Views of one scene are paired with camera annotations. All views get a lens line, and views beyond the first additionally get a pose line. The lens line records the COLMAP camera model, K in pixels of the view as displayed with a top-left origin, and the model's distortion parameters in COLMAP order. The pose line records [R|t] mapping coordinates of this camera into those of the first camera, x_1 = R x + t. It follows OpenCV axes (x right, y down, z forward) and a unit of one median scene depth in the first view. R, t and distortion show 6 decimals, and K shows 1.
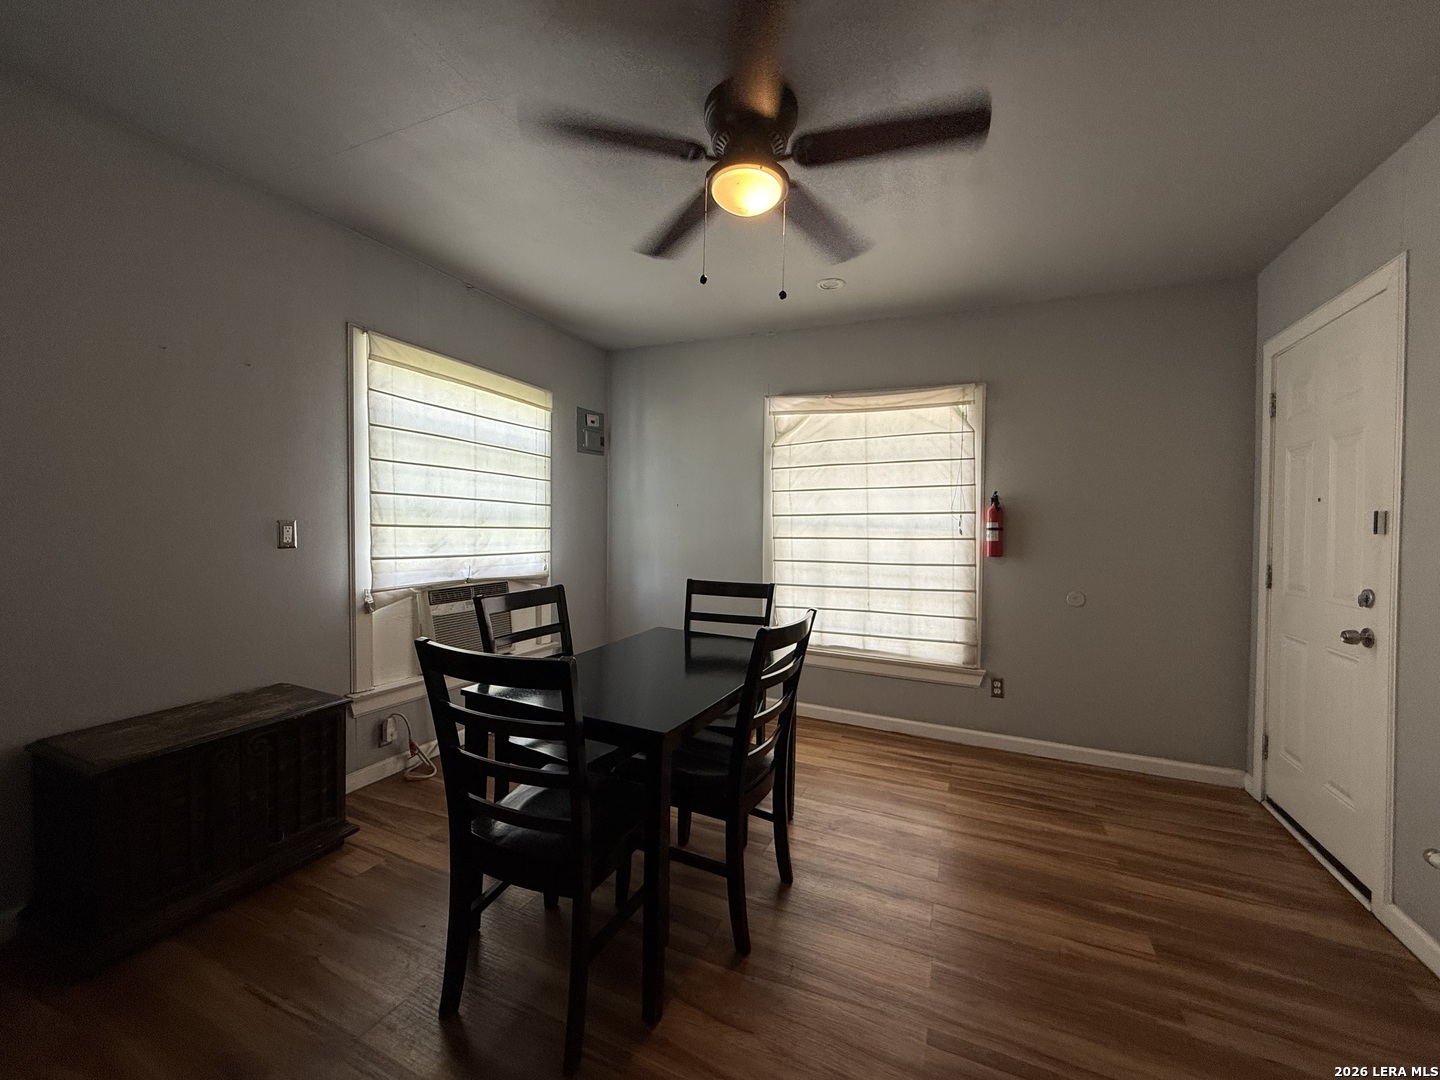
lens RADIAL K [[574.5, 0, 712.2], [0, 574.5, 533.3], [0, 0, 1]] dist [-0.009264, 0.001811]
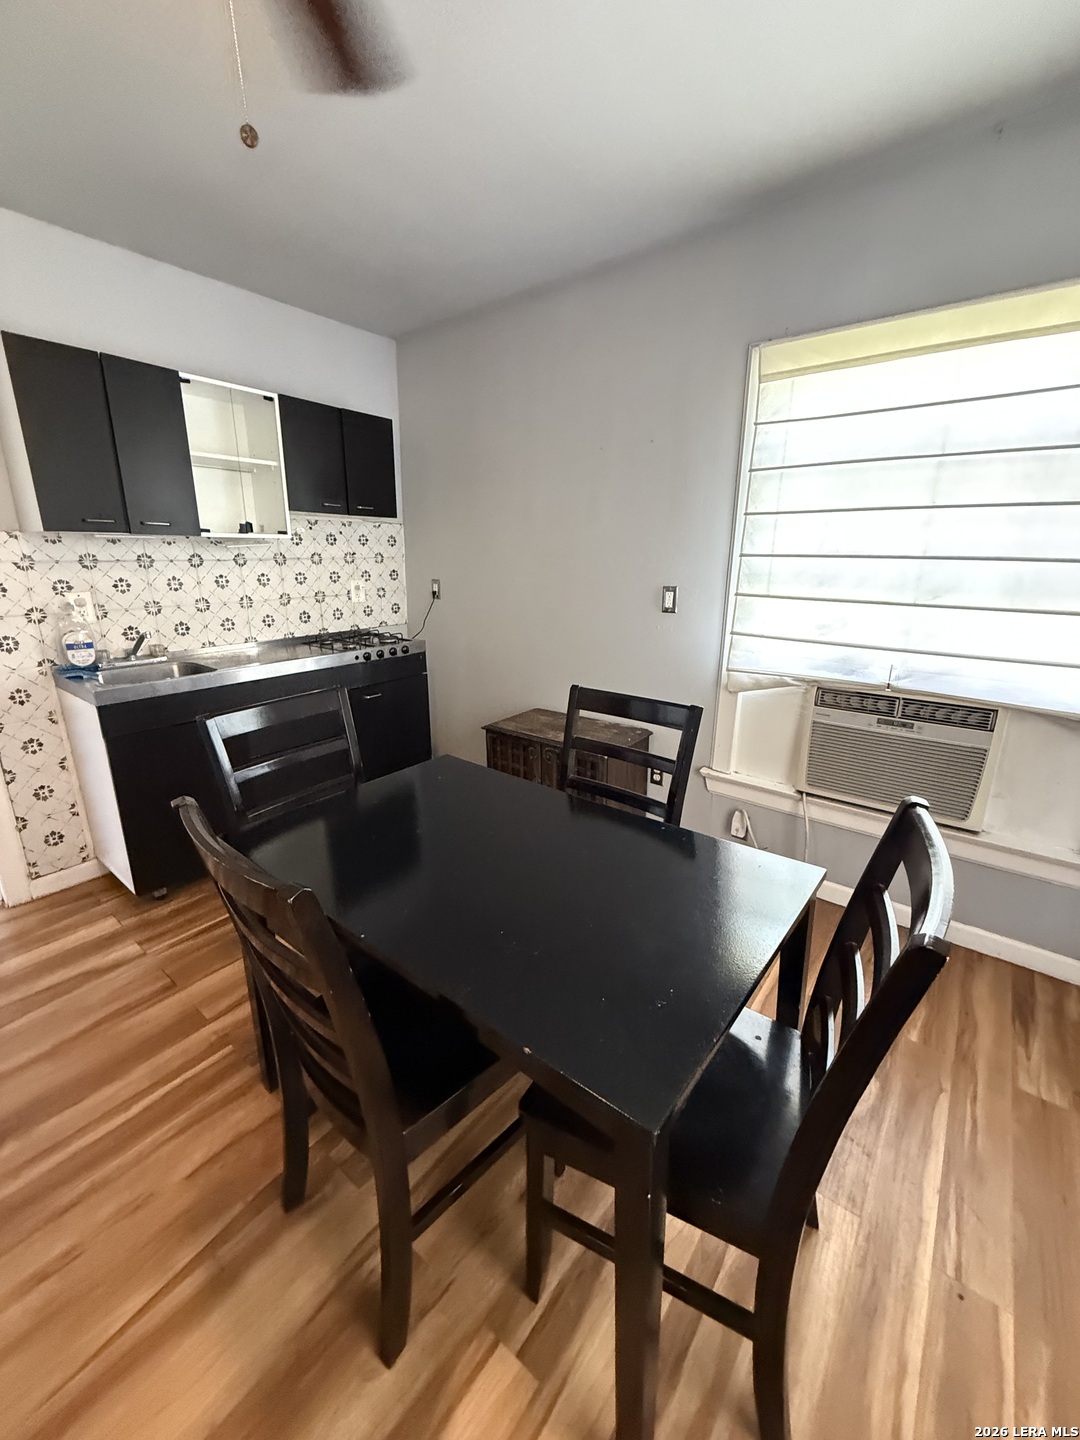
lens RADIAL K [[574.5, 0, 544.9], [0, 574.5, 714.7], [0, 0, 1]] dist [-0.009264, 0.001811]
pose [[-0.236764, 0.240940, -0.941218, 0.267668], [-0.024583, 0.966967, 0.253715, -0.040269], [0.971256, 0.083208, -0.223020, 0.730769]]
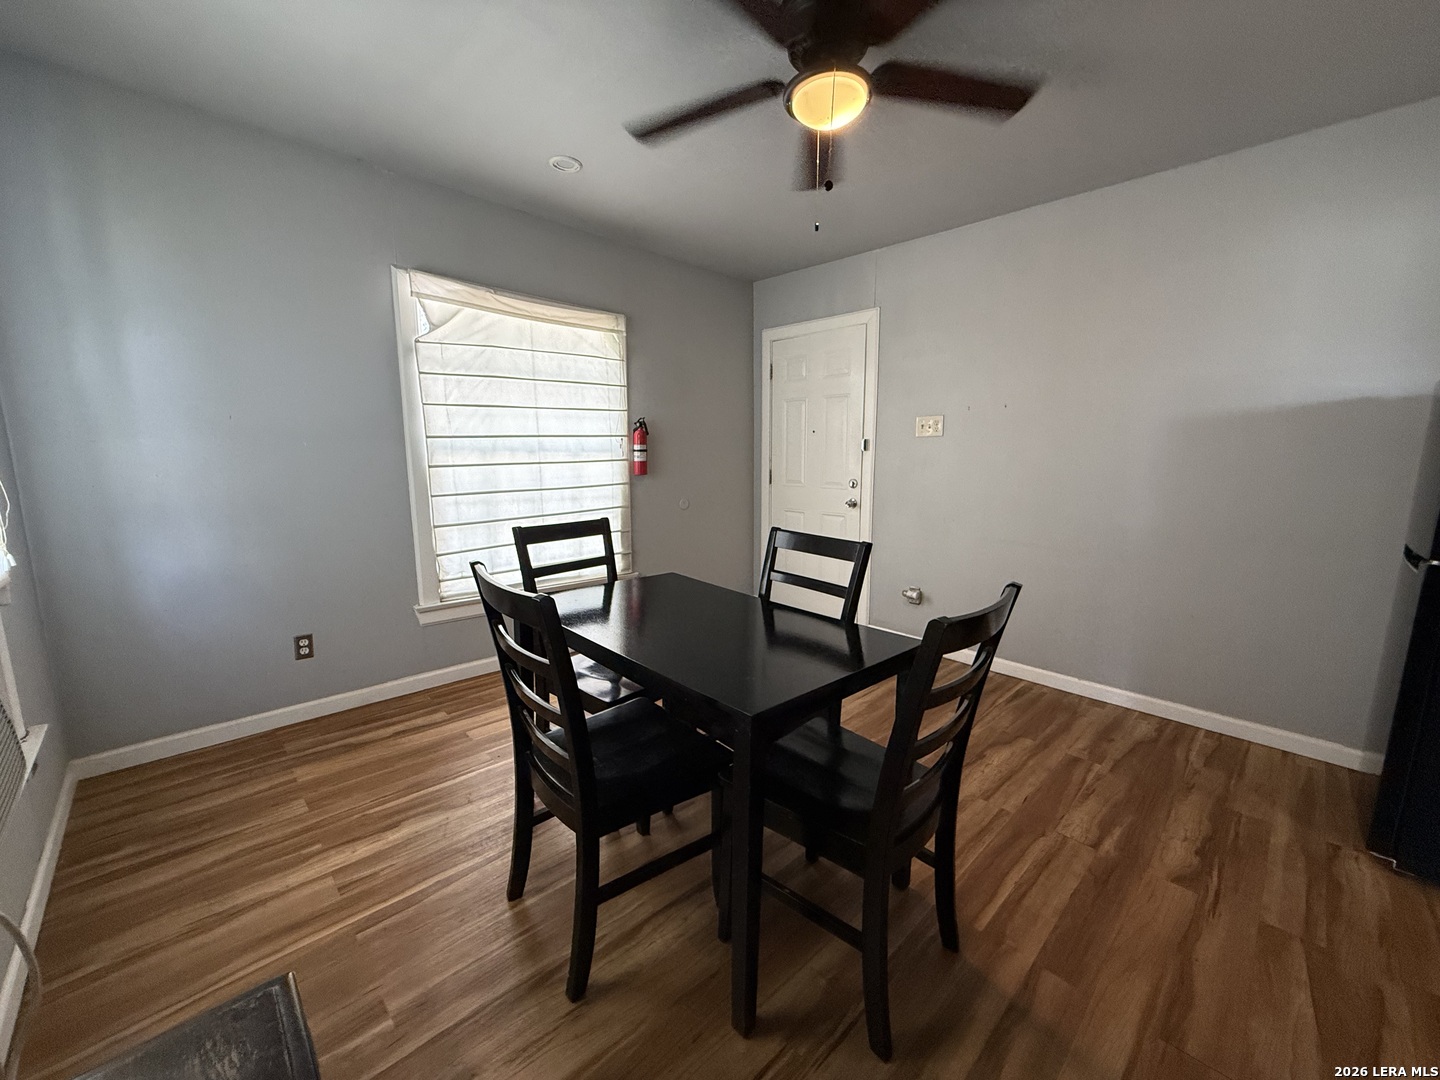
lens RADIAL K [[574.5, 0, 718.1], [0, 574.5, 538.5], [0, 0, 1]] dist [-0.009264, 0.001811]
pose [[0.370472, -0.155207, 0.915784, -0.528625], [0.016545, 0.986887, 0.160565, -0.015544], [-0.928696, -0.044334, 0.368182, 0.413511]]
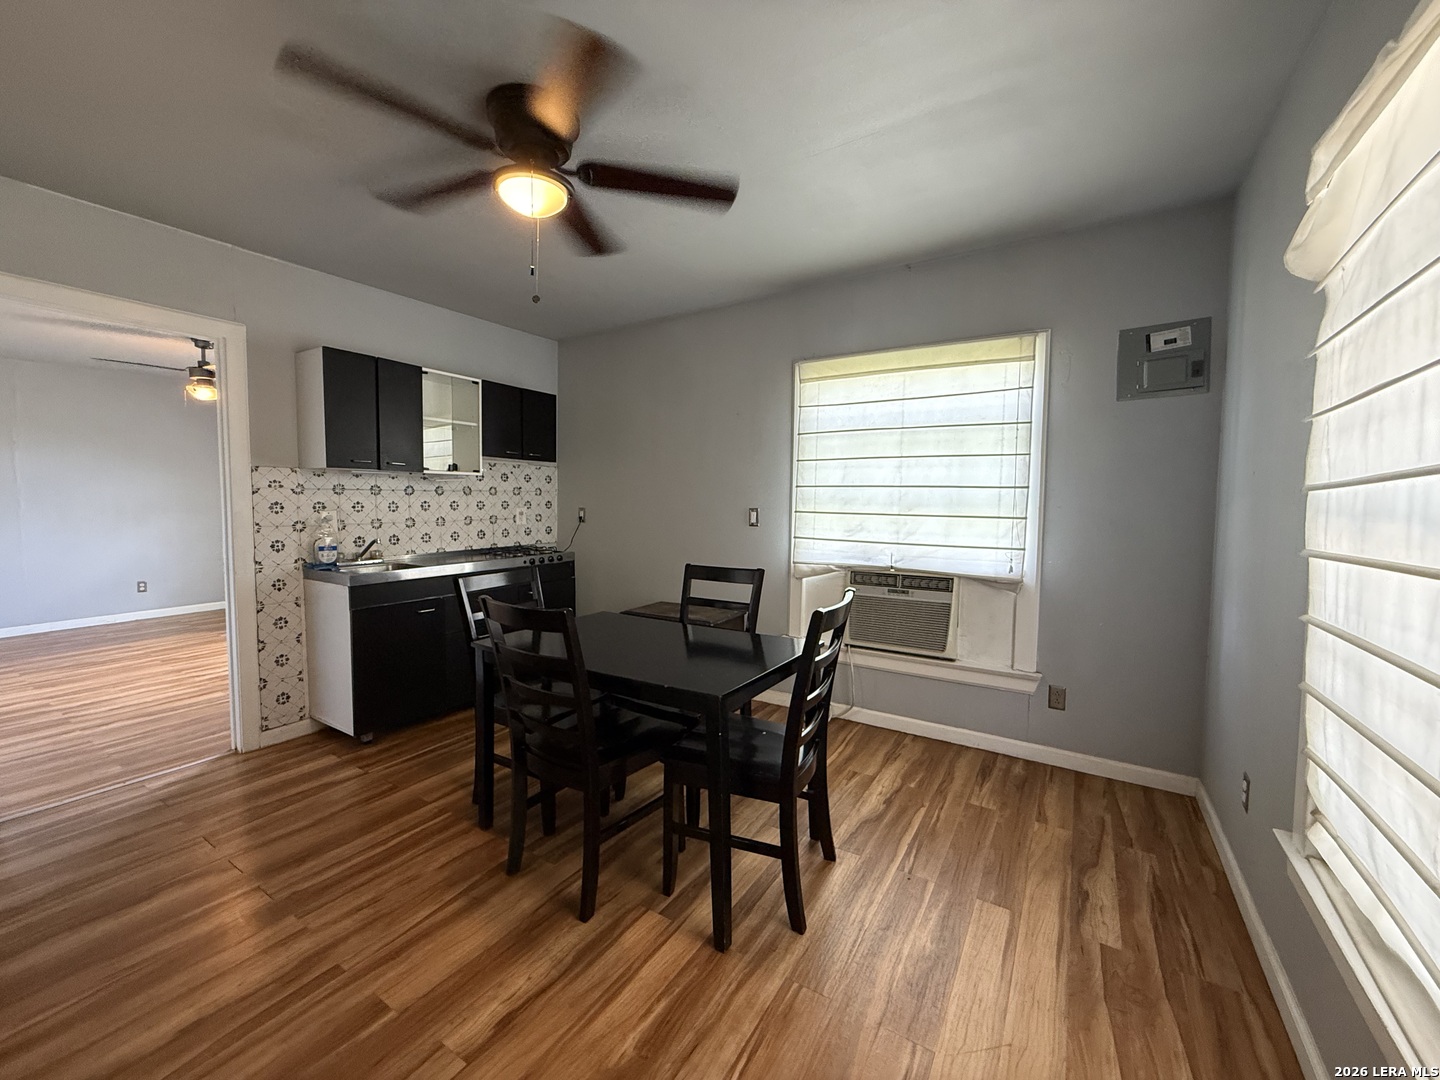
lens RADIAL K [[574.5, 0, 715.5], [0, 574.5, 538.3], [0, 0, 1]] dist [-0.009264, 0.001811]
pose [[-0.145052, 0.044755, -0.988411, 0.576338], [-0.024621, 0.998504, 0.048825, -0.010237], [0.989118, 0.031418, -0.143733, 0.795662]]
